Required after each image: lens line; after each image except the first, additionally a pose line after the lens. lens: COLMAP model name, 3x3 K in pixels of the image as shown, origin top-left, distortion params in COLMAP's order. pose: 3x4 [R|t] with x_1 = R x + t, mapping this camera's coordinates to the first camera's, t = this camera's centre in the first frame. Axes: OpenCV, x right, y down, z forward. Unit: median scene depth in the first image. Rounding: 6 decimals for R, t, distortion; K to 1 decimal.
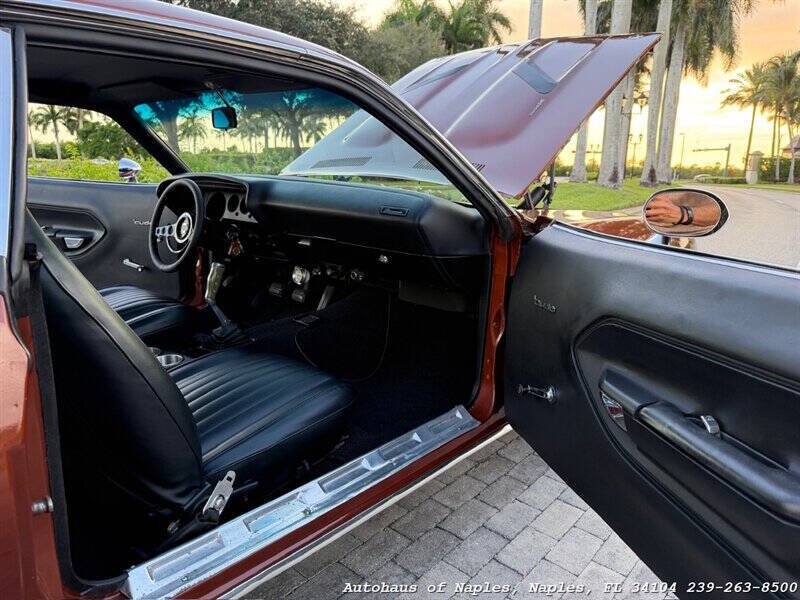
lens RADIAL K [[531.7, 0, 420.5], [0, 531.7, 298.1], [0, 0, 1]] dist [0.000930, -0.021628]
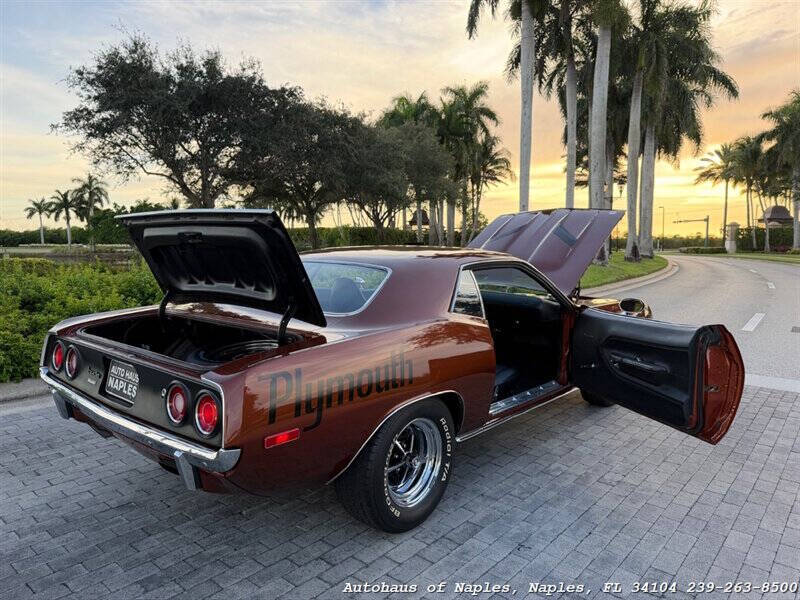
lens RADIAL K [[559.5, 0, 398.1], [0, 559.5, 298.0], [0, 0, 1]] dist [0.006656, -0.018531]
pose [[0.999698, -0.024278, -0.003725, -0.417978], [0.023551, 0.990518, -0.135348, 0.104723], [0.006975, 0.135220, 0.990791, -1.092414]]
